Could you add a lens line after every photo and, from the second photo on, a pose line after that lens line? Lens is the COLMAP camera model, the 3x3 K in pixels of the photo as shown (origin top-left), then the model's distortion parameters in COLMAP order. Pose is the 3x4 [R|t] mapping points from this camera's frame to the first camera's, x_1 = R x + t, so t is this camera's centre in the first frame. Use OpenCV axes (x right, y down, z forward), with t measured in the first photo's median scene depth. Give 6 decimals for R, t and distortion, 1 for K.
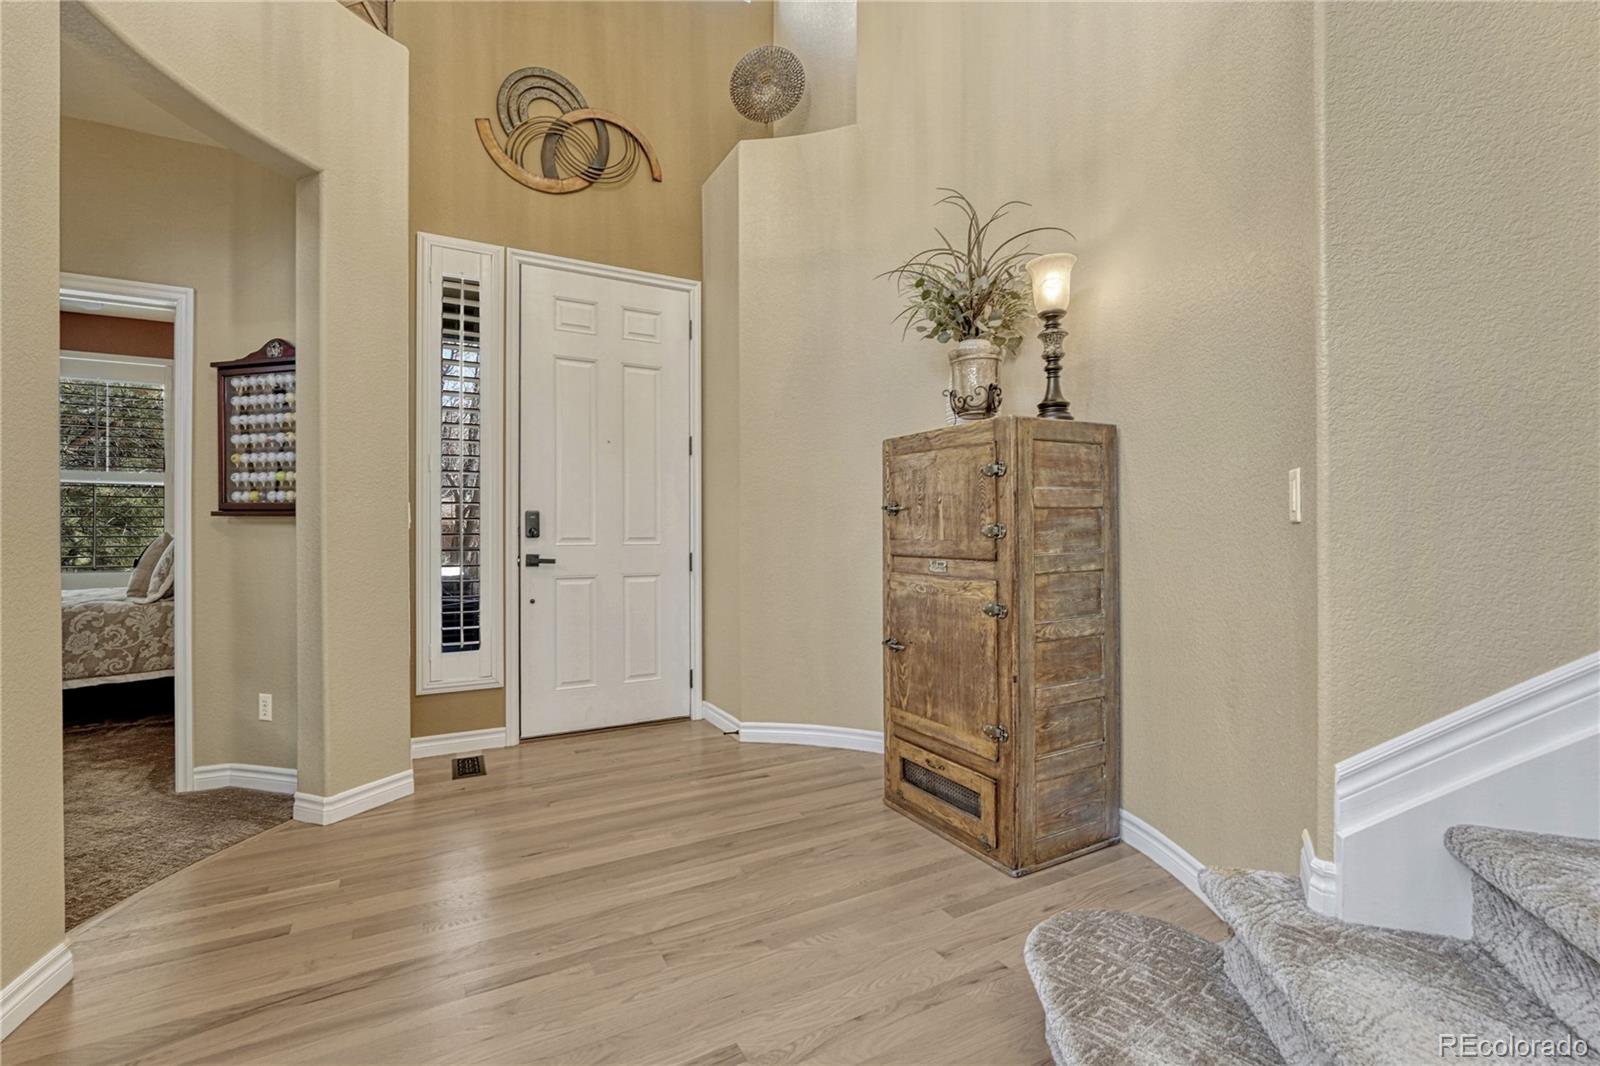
lens RADIAL K [[684.6, 0, 799.0], [0, 684.6, 532.5], [0, 0, 1]] dist [-0.006482, -0.000338]
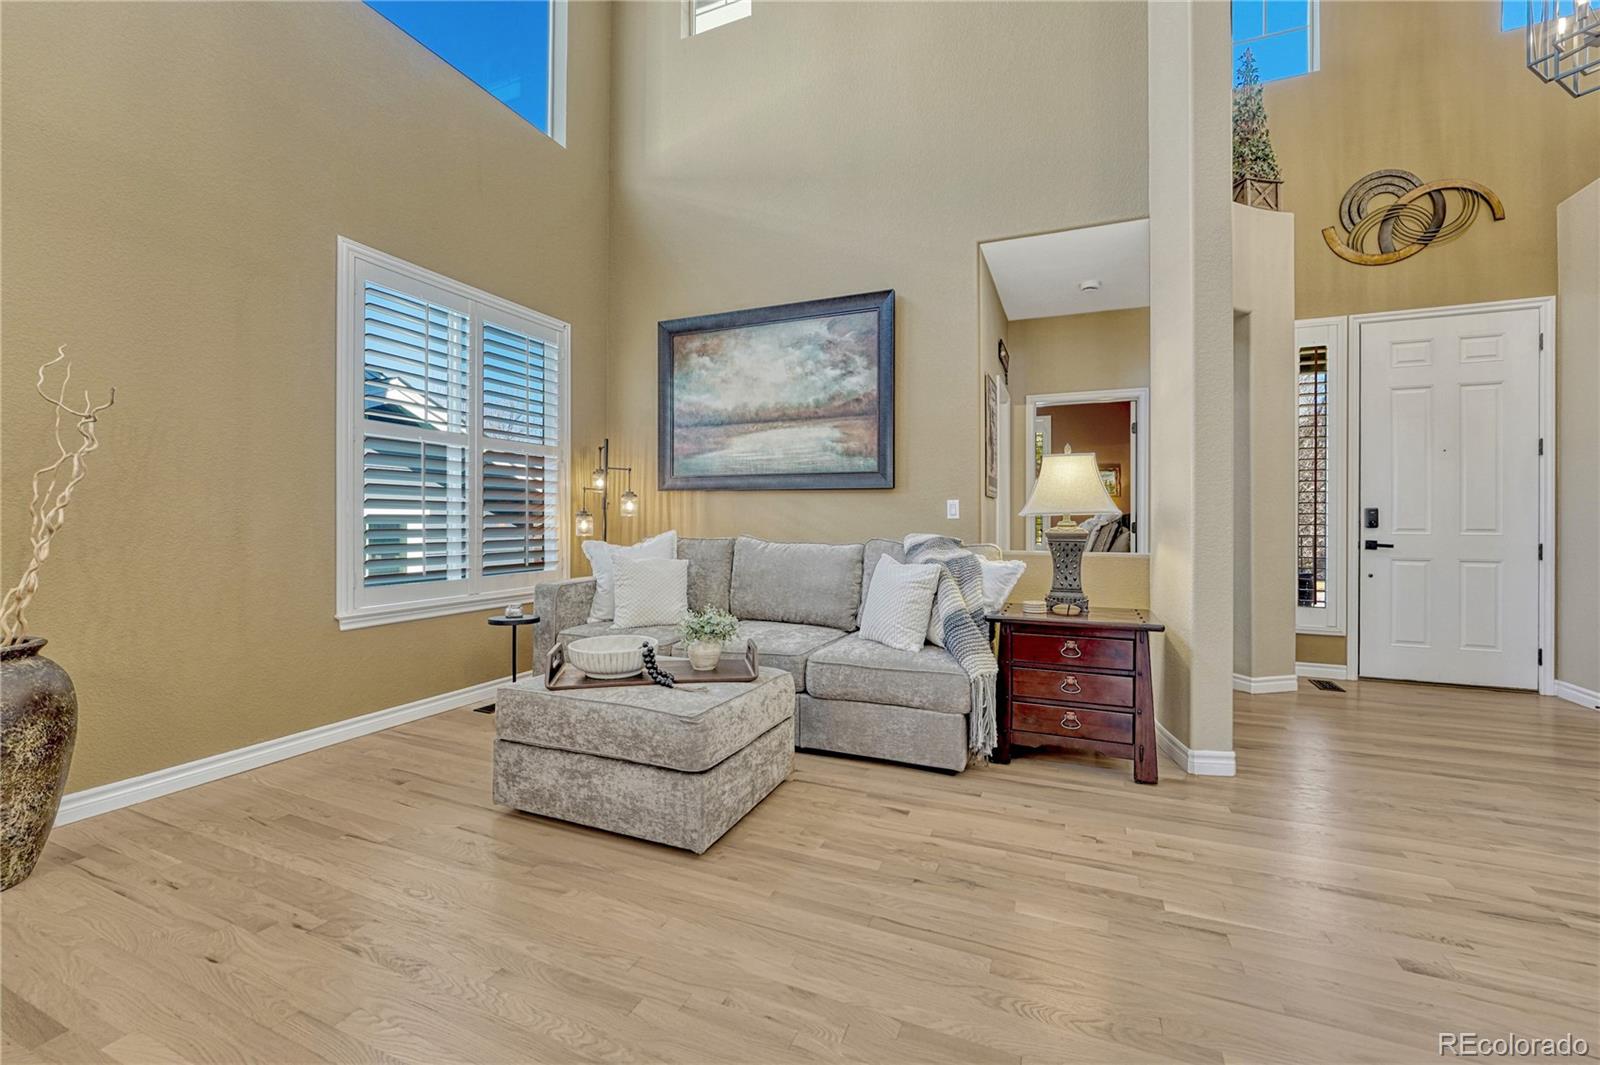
lens RADIAL K [[654.6, 0, 800.5], [0, 654.6, 520.0], [0, 0, 1]] dist [-0.003701, -0.000063]
pose [[0.613812, 0.003110, -0.789446, -0.067058], [-0.003436, 0.999993, 0.001268, -0.005429], [0.789445, 0.001934, 0.613818, -0.647086]]
